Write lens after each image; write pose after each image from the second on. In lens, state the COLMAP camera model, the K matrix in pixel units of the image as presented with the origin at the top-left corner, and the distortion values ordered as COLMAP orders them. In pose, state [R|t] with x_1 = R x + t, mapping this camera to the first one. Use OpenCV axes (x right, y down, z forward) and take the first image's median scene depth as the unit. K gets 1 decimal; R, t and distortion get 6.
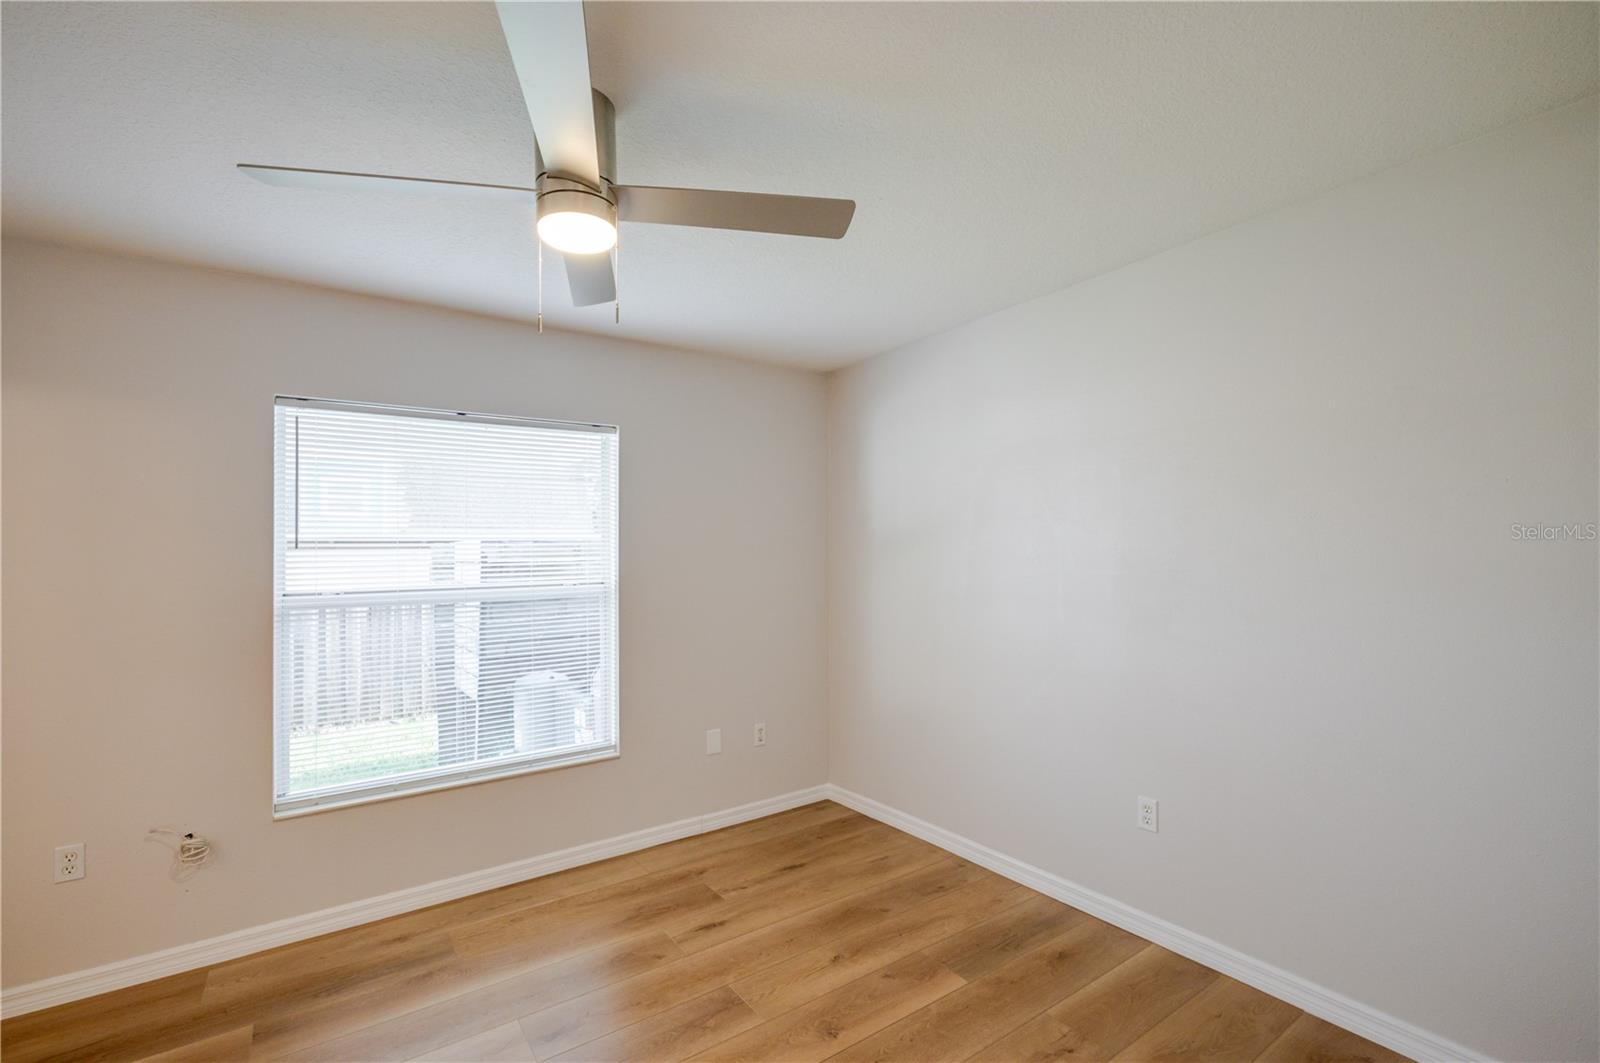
lens RADIAL K [[705.0, 0, 809.5], [0, 705.0, 536.3], [0, 0, 1]] dist [-0.004789, 0.000238]
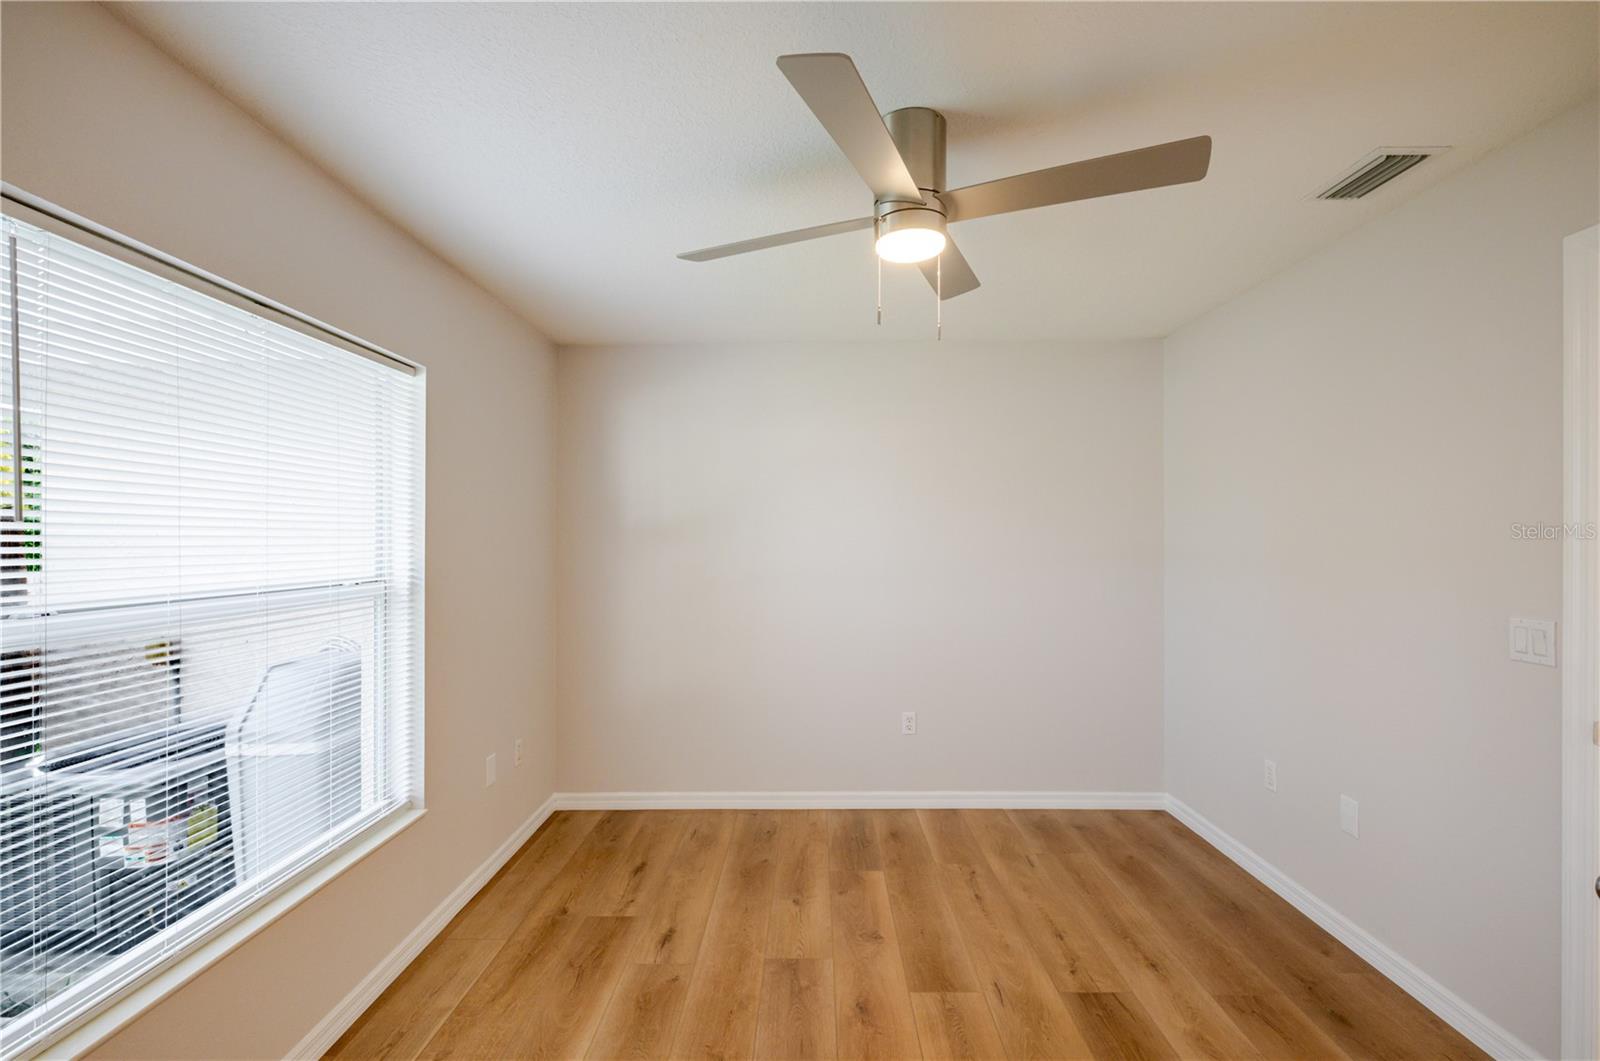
lens RADIAL K [[705.0, 0, 809.5], [0, 705.0, 535.3], [0, 0, 1]] dist [-0.004789, 0.000238]
pose [[0.584618, 0.020574, 0.811048, -0.715802], [-0.024996, 0.999661, -0.007341, 0.017481], [-0.810924, -0.015981, 0.584934, 0.272421]]
